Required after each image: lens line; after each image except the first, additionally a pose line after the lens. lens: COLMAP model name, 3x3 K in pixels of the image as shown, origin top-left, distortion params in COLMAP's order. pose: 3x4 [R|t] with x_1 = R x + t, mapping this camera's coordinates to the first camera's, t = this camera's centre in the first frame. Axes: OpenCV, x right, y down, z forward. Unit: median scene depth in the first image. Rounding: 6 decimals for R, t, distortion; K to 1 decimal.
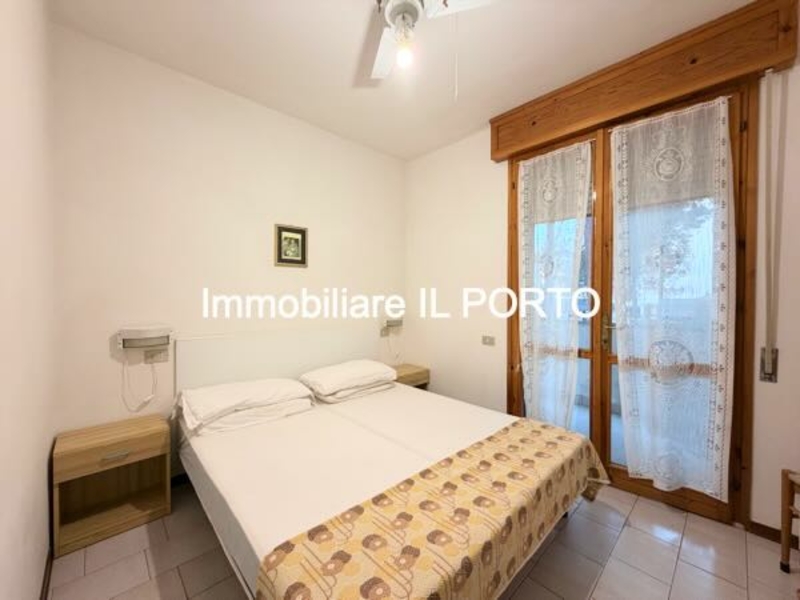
lens RADIAL K [[318.2, 0, 394.5], [0, 318.2, 300.5], [0, 0, 1]] dist [-0.003160, 0.000193]
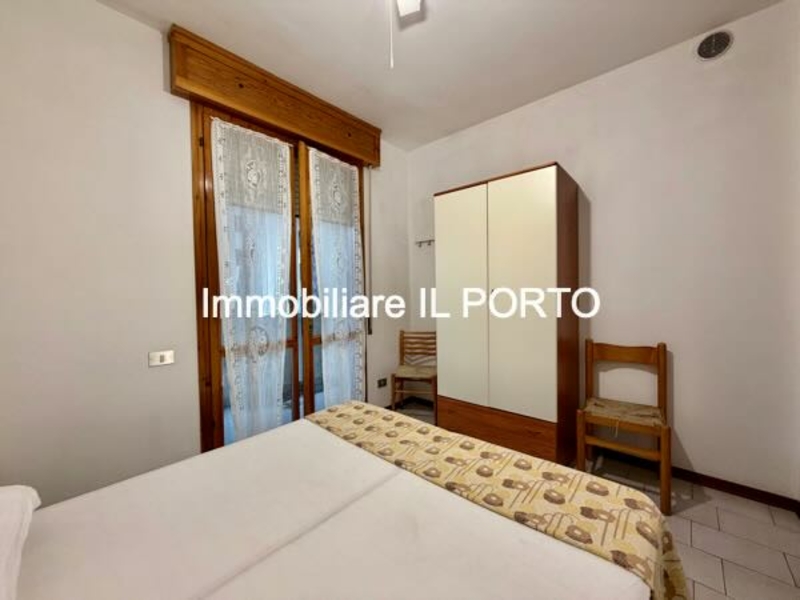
lens RADIAL K [[318.2, 0, 400.8], [0, 318.2, 297.5], [0, 0, 1]] dist [-0.003160, 0.000193]
pose [[-0.081297, -0.027332, 0.996315, -0.882767], [0.023958, 0.999281, 0.029369, -0.010309], [-0.996402, 0.026257, -0.080584, 1.257454]]
